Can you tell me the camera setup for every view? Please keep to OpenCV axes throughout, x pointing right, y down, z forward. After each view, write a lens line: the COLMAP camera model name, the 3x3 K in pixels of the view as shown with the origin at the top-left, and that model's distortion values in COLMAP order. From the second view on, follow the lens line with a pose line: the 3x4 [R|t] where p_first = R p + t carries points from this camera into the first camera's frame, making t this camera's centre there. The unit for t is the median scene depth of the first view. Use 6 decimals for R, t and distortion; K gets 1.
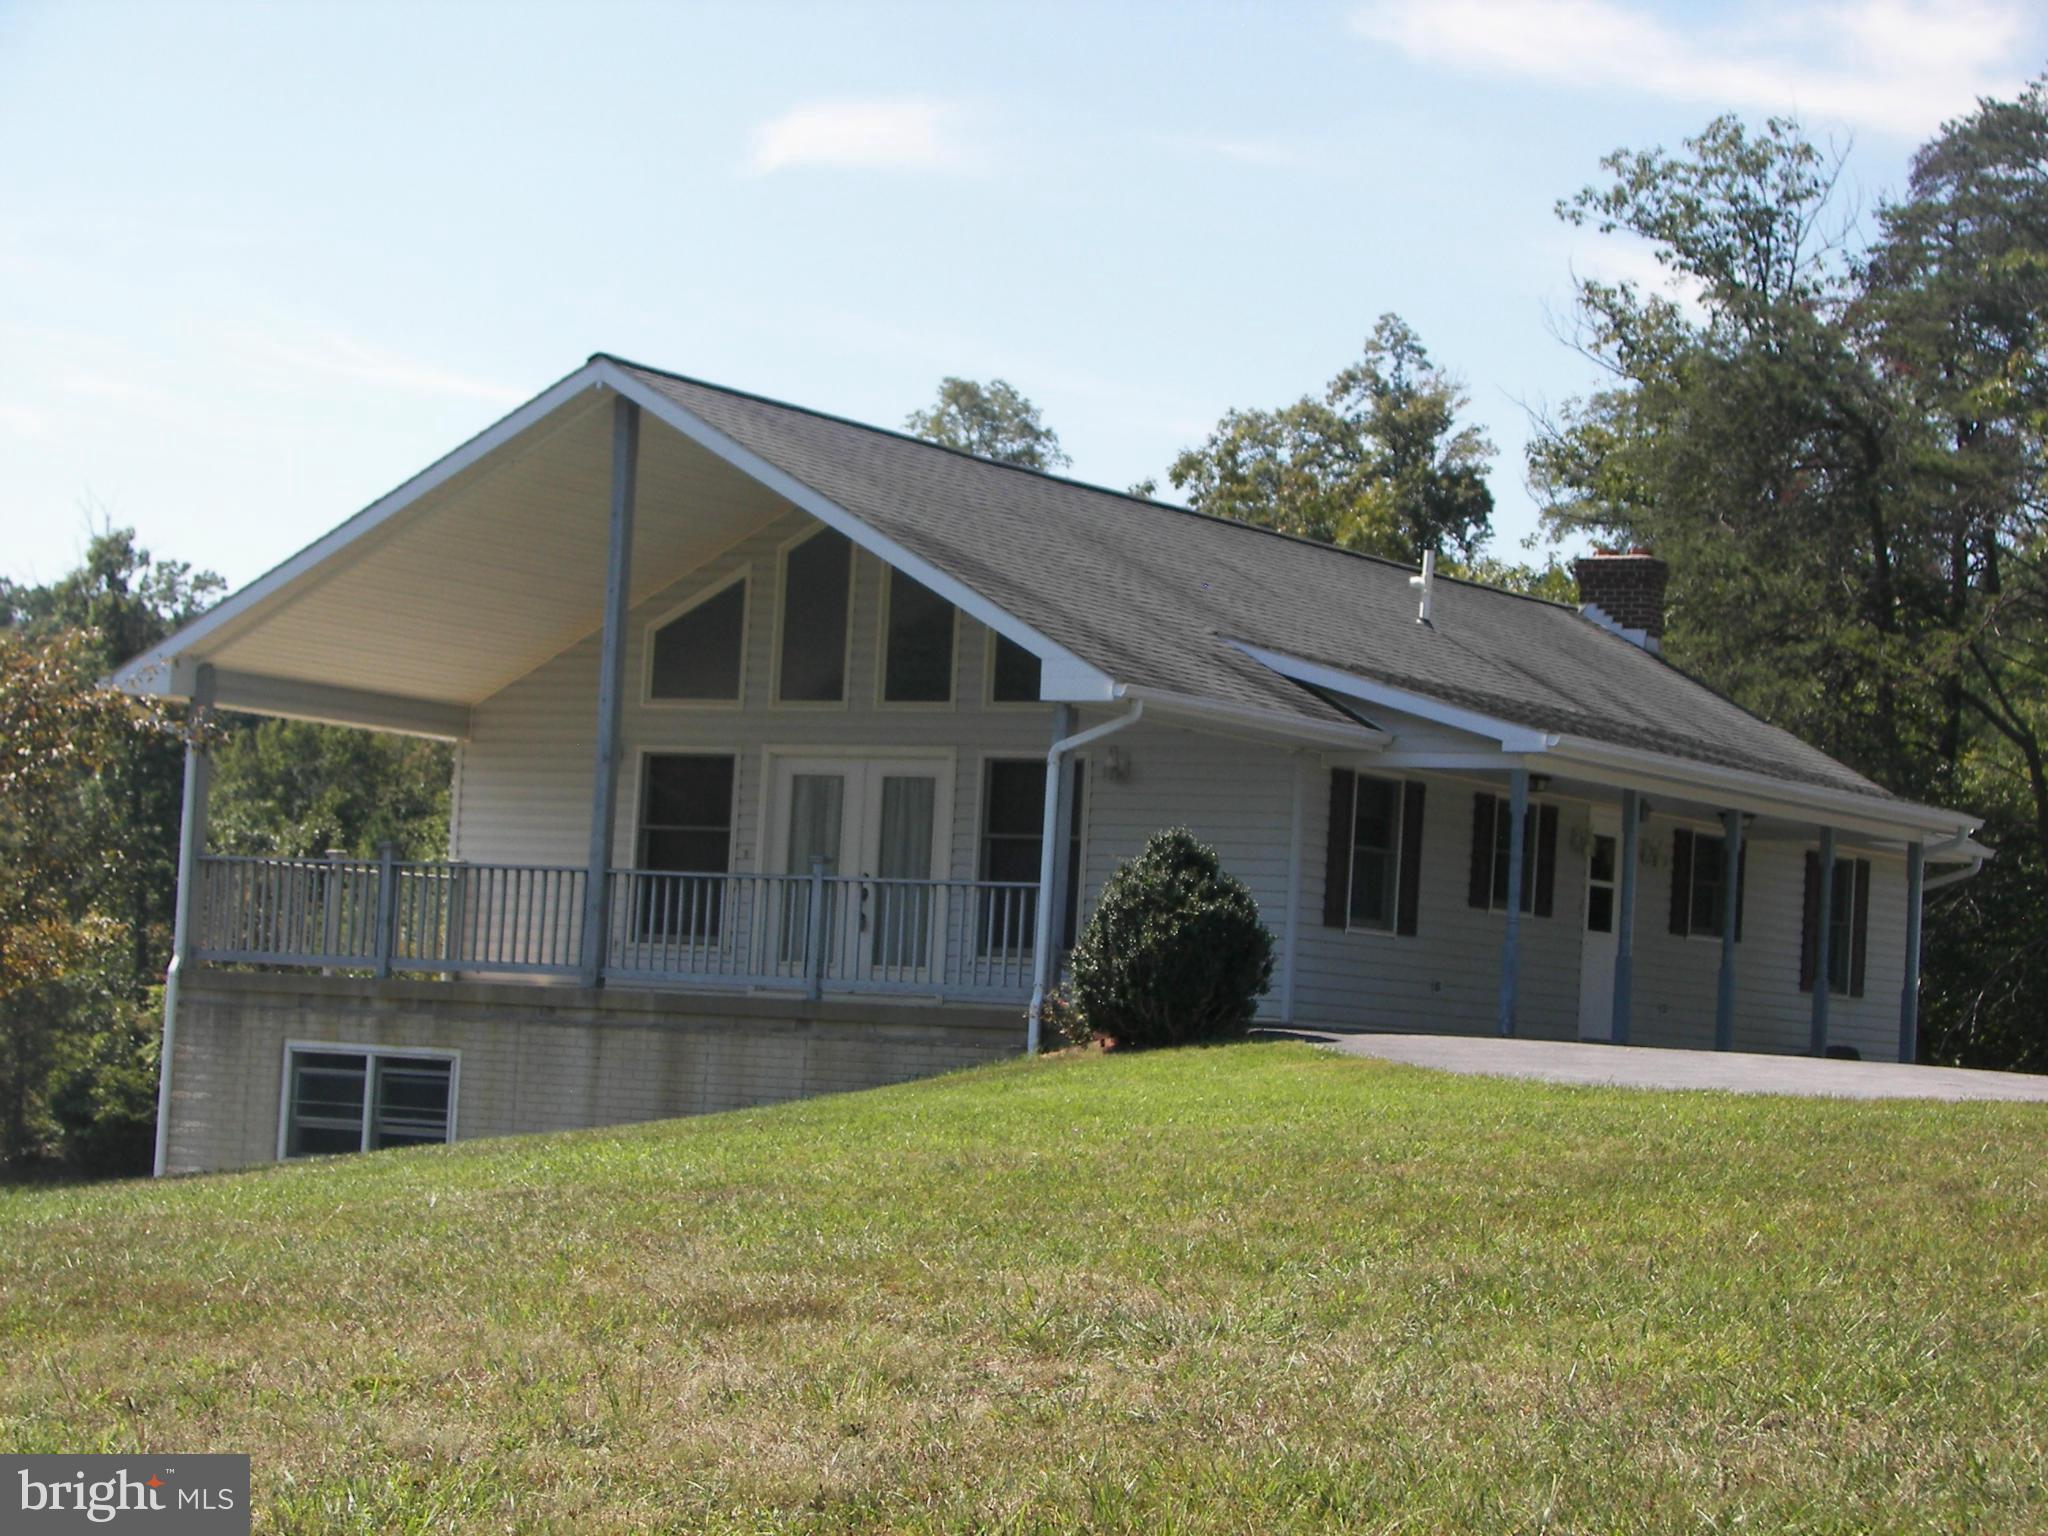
lens RADIAL K [[3620.3, 0, 1030.6], [0, 3620.3, 782.9], [0, 0, 1]] dist [0.002585, 0.000000]
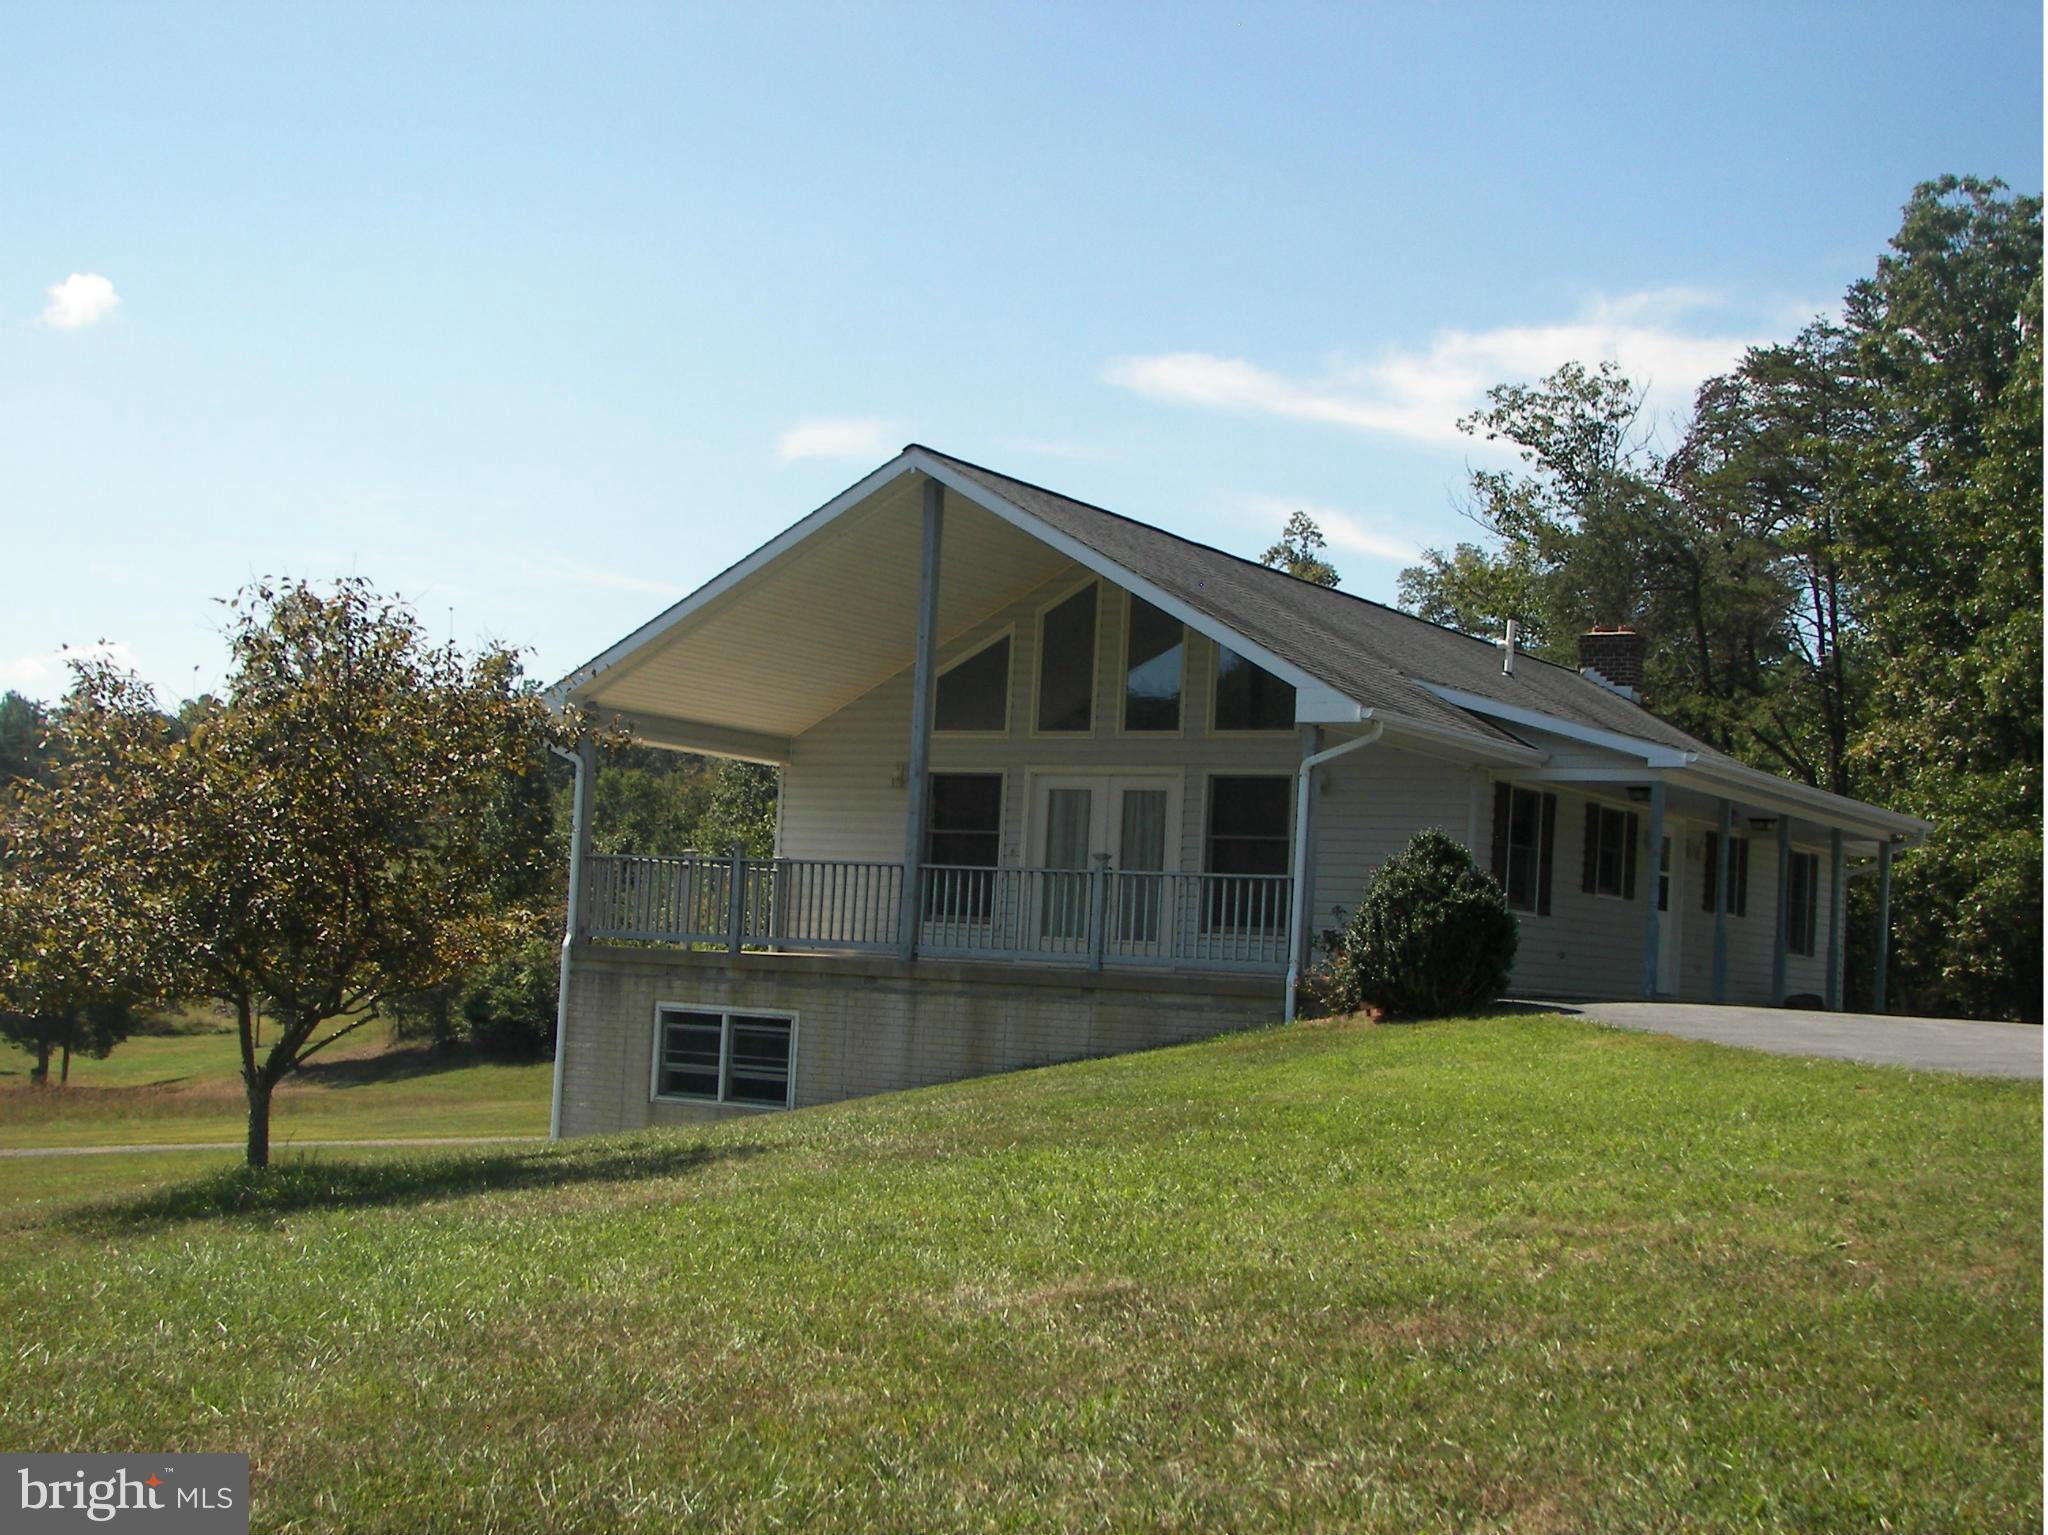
lens RADIAL K [[2266.7, 0, 1021.6], [0, 2266.7, 784.2], [0, 0, 1]] dist [-0.137939, 0.000000]
pose [[0.999788, -0.002037, -0.020479, -0.066406], [0.001819, 0.999942, -0.010628, 0.004943], [0.020499, 0.010588, 0.999734, 0.233908]]
